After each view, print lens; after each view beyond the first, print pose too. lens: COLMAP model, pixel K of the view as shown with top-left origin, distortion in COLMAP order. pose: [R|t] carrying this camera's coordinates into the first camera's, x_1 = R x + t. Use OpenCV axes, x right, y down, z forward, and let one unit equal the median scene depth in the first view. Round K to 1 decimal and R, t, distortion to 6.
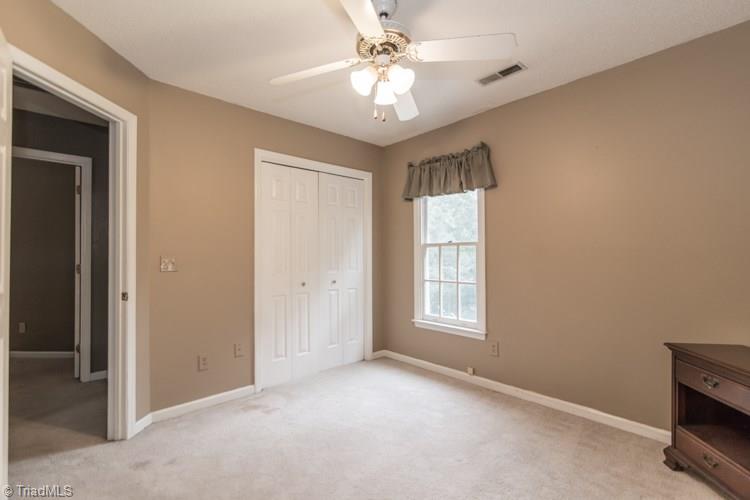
lens RADIAL K [[341.0, 0, 378.8], [0, 341.0, 251.9], [0, 0, 1]] dist [0.000206, 0.000457]
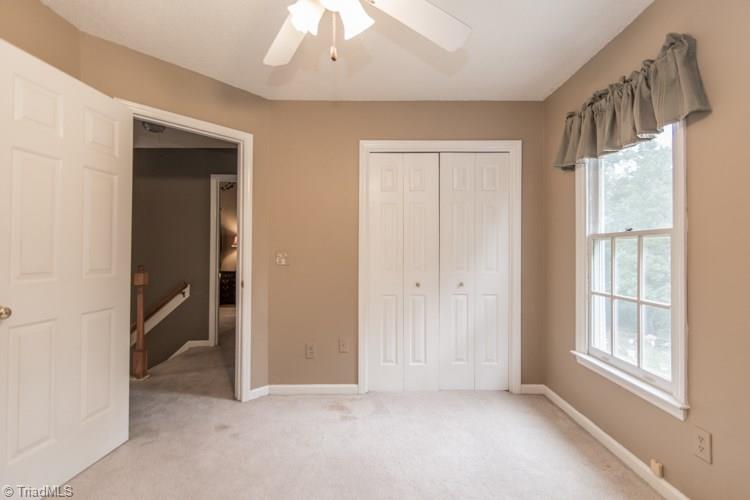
lens RADIAL K [[341.0, 0, 375.9], [0, 341.0, 248.5], [0, 0, 1]] dist [0.000206, 0.000457]
pose [[0.735946, 0.001272, -0.677040, 0.299966], [0.001729, 0.999991, 0.003757, -0.001094], [0.677039, -0.003936, 0.735937, 0.295289]]
